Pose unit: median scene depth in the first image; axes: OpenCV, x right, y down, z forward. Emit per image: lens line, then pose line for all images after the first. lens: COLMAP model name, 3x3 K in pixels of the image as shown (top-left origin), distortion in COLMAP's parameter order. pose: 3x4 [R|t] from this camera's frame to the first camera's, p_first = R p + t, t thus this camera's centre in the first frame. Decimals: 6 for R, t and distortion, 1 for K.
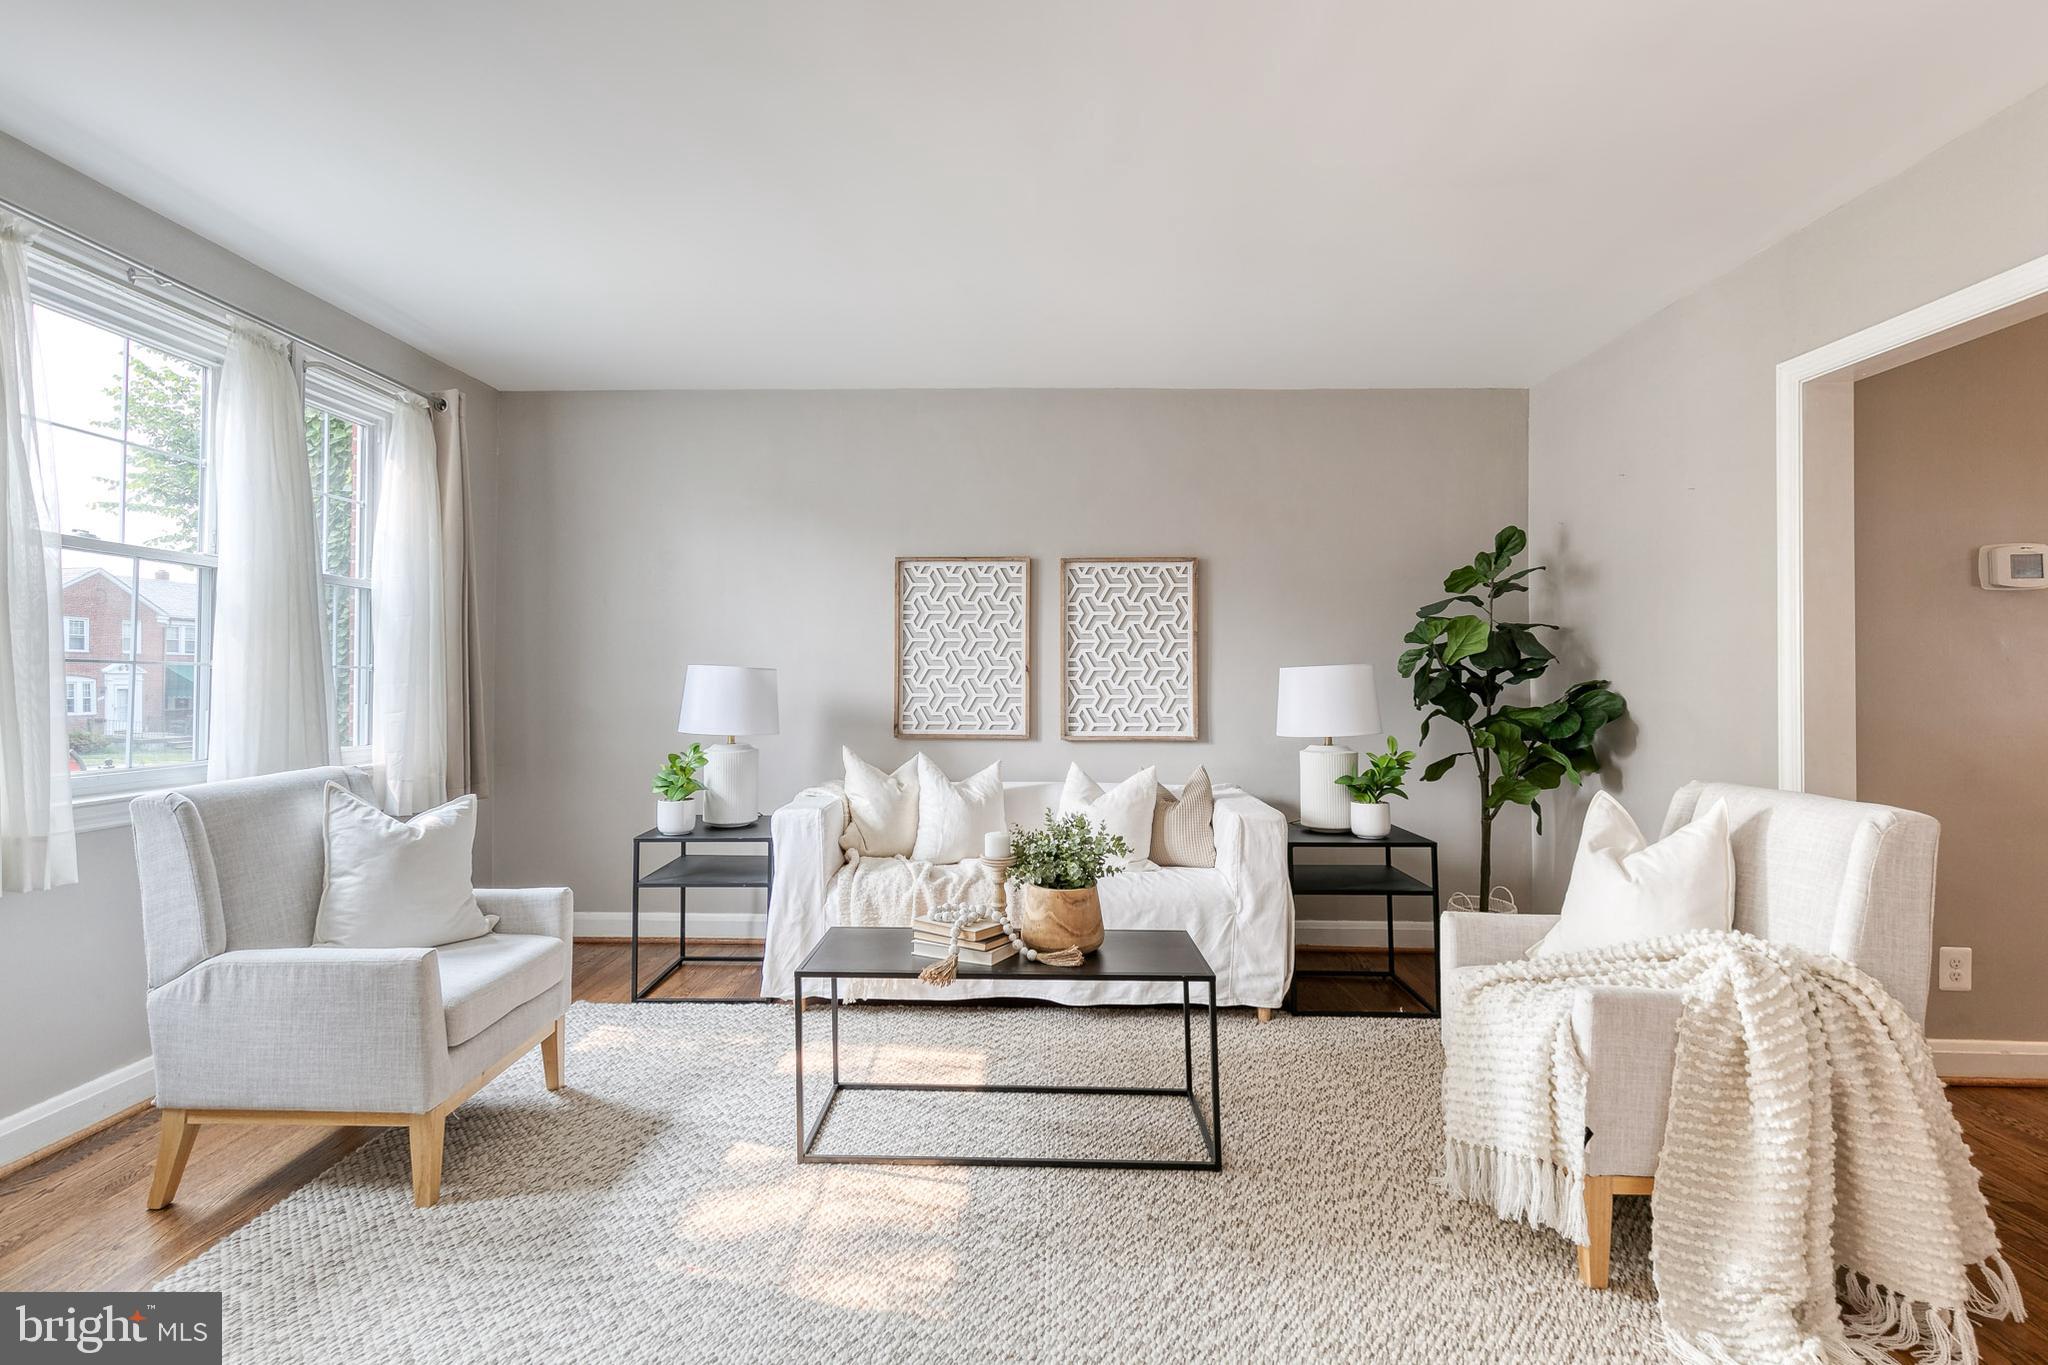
lens RADIAL K [[941.4, 0, 1005.0], [0, 941.4, 674.7], [0, 0, 1]] dist [0.014722, -0.001183]
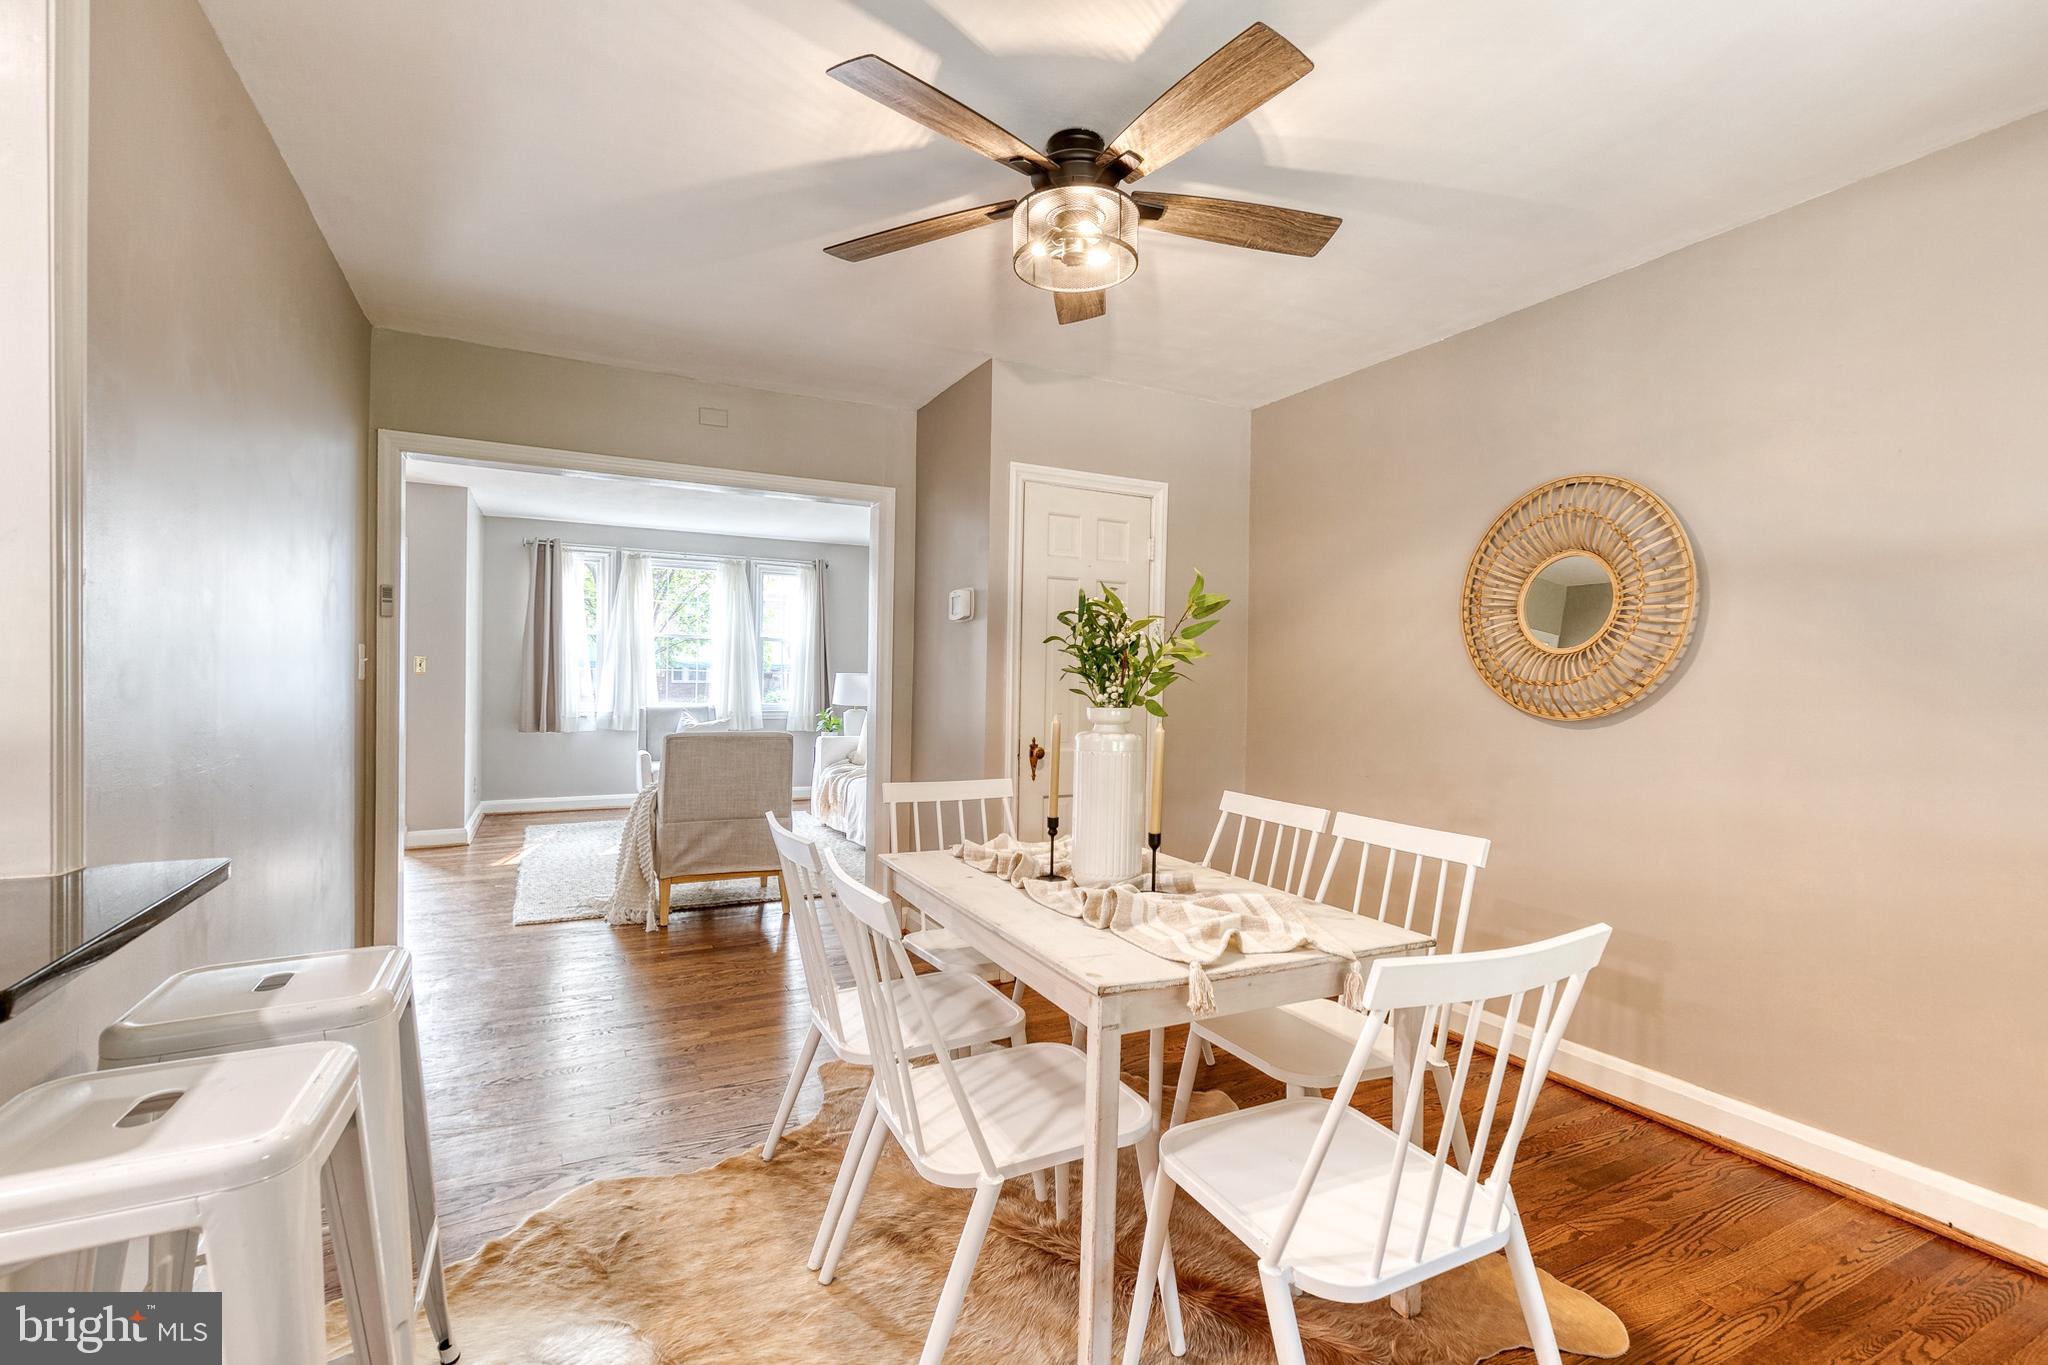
lens RADIAL K [[941.4, 0, 1043.3], [0, 941.4, 685.3], [0, 0, 1]] dist [0.014722, -0.001183]
pose [[0.502430, 0.017987, -0.864431, 1.557489], [-0.014385, 0.999819, 0.012443, -0.012471], [0.864498, 0.006183, 0.502598, 0.256670]]
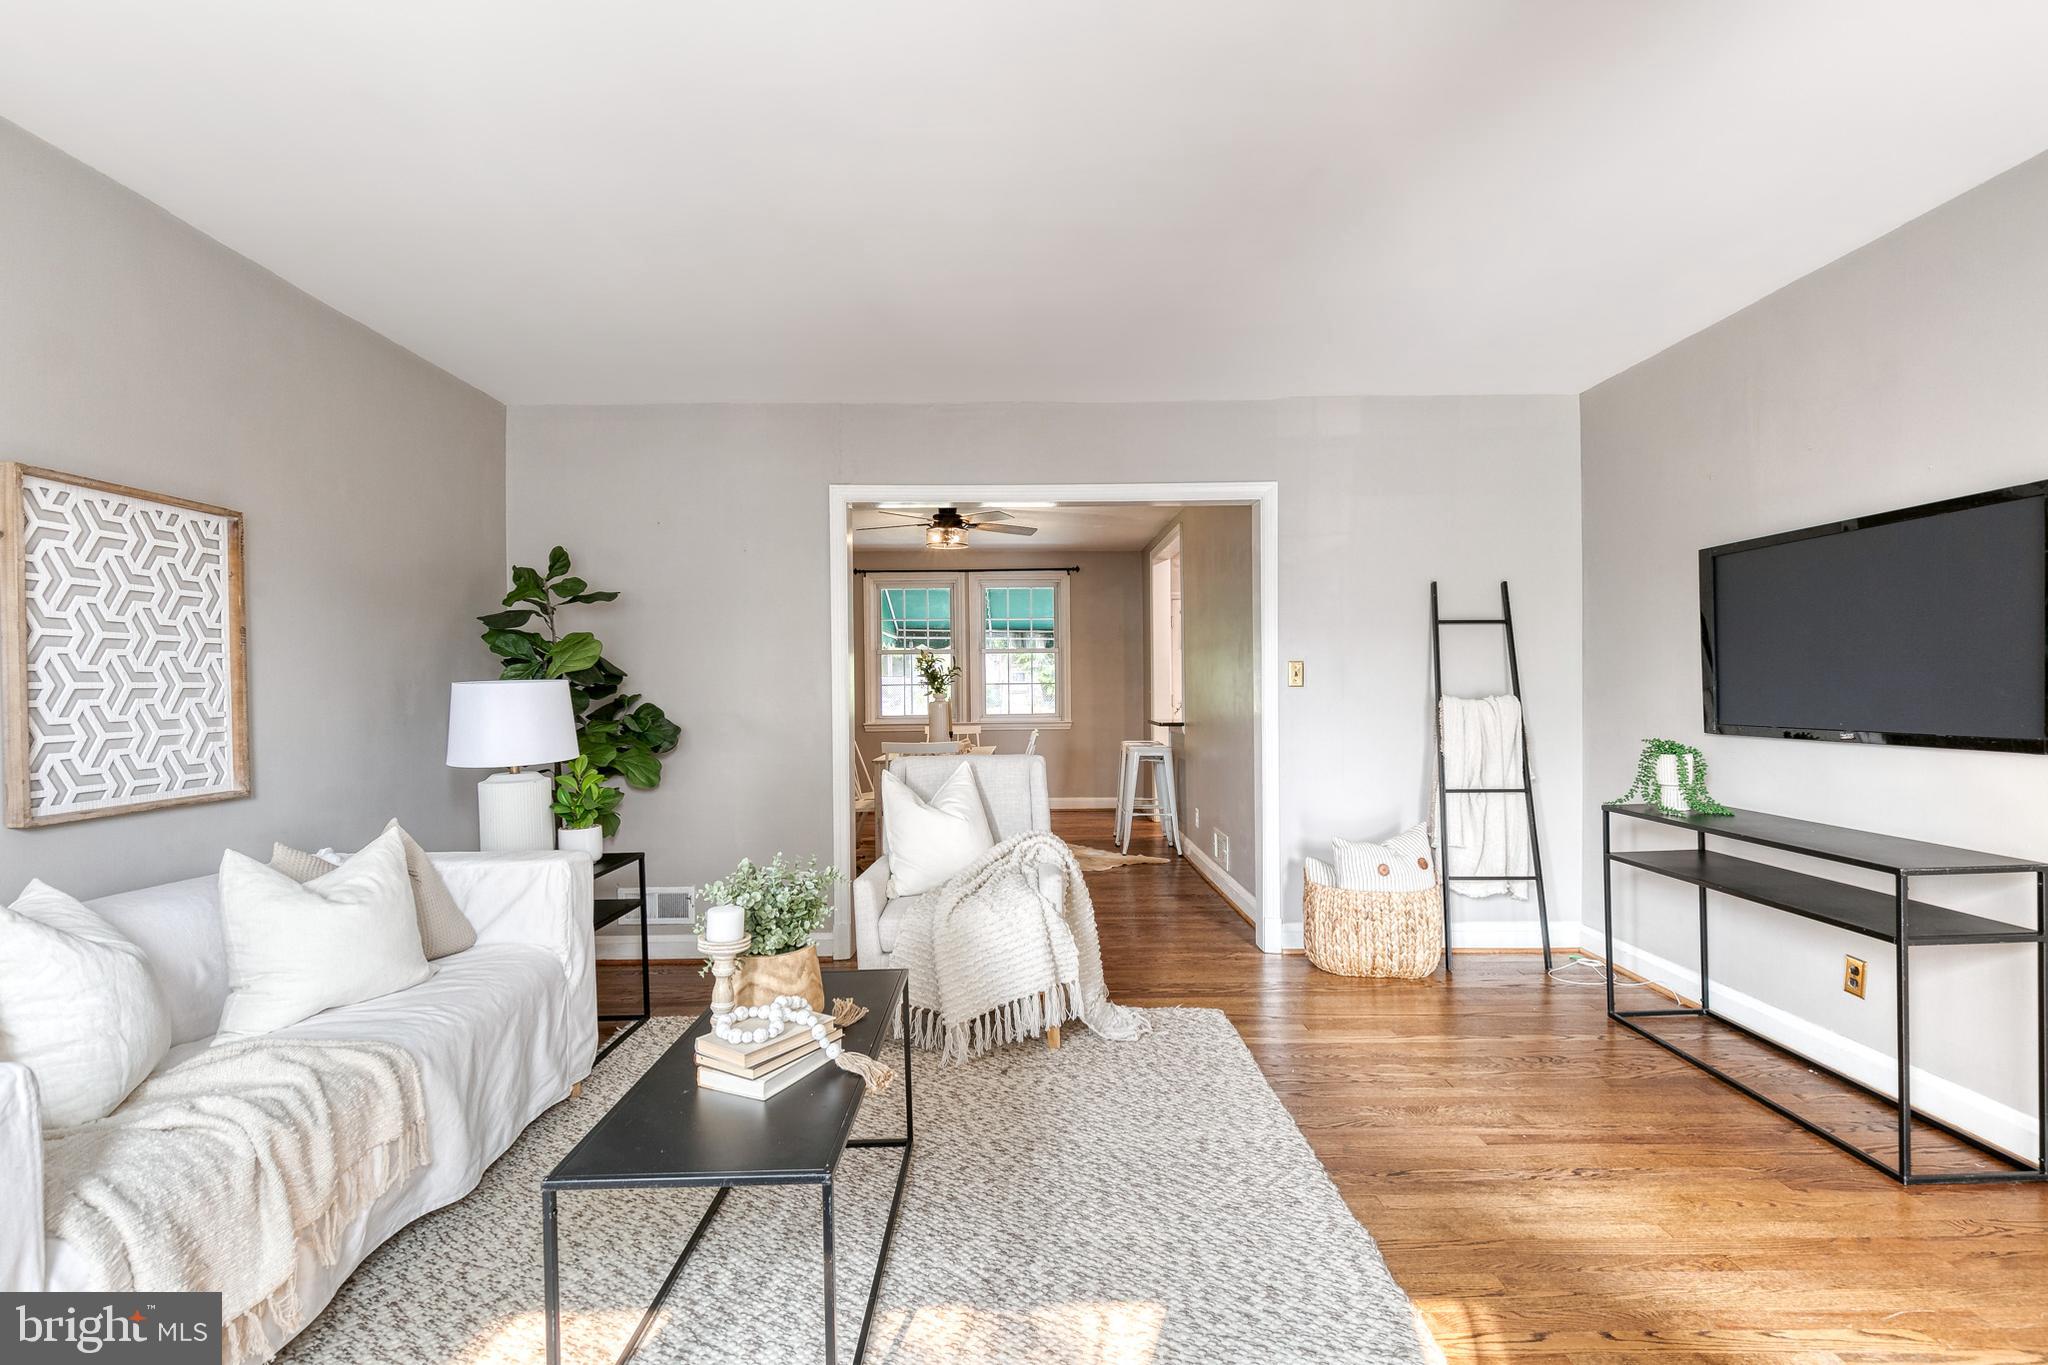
lens RADIAL K [[941.4, 0, 1017.3], [0, 941.4, 689.6], [0, 0, 1]] dist [0.014722, -0.001183]
pose [[-0.027811, -0.005890, 0.999596, -0.460374], [0.006080, 0.999963, 0.006061, -0.003565], [-0.999595, 0.006246, -0.027774, 0.483199]]
